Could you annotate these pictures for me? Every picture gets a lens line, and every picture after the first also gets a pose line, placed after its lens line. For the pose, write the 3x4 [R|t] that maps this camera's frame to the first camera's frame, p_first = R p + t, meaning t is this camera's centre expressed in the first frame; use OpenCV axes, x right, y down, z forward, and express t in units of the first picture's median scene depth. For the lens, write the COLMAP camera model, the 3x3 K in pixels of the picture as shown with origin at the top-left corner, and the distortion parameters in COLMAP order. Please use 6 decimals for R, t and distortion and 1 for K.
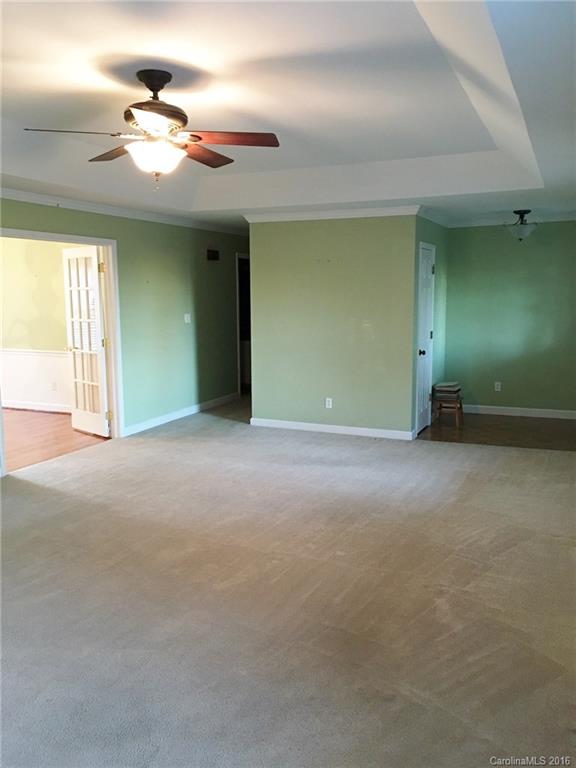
lens RADIAL K [[652.5, 0, 287.2], [0, 652.5, 382.4], [0, 0, 1]] dist [0.030124, 0.003014]
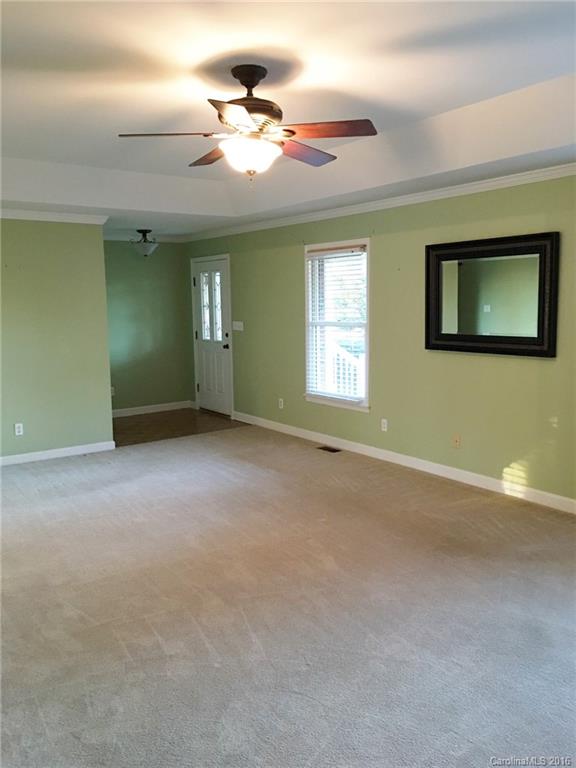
lens RADIAL K [[652.5, 0, 283.1], [0, 652.5, 379.2], [0, 0, 1]] dist [0.030124, 0.003014]
pose [[0.511997, -0.106664, 0.852339, -0.703432], [0.141169, 0.989217, 0.038994, -0.027950], [-0.847308, 0.100358, 0.521534, 0.340537]]
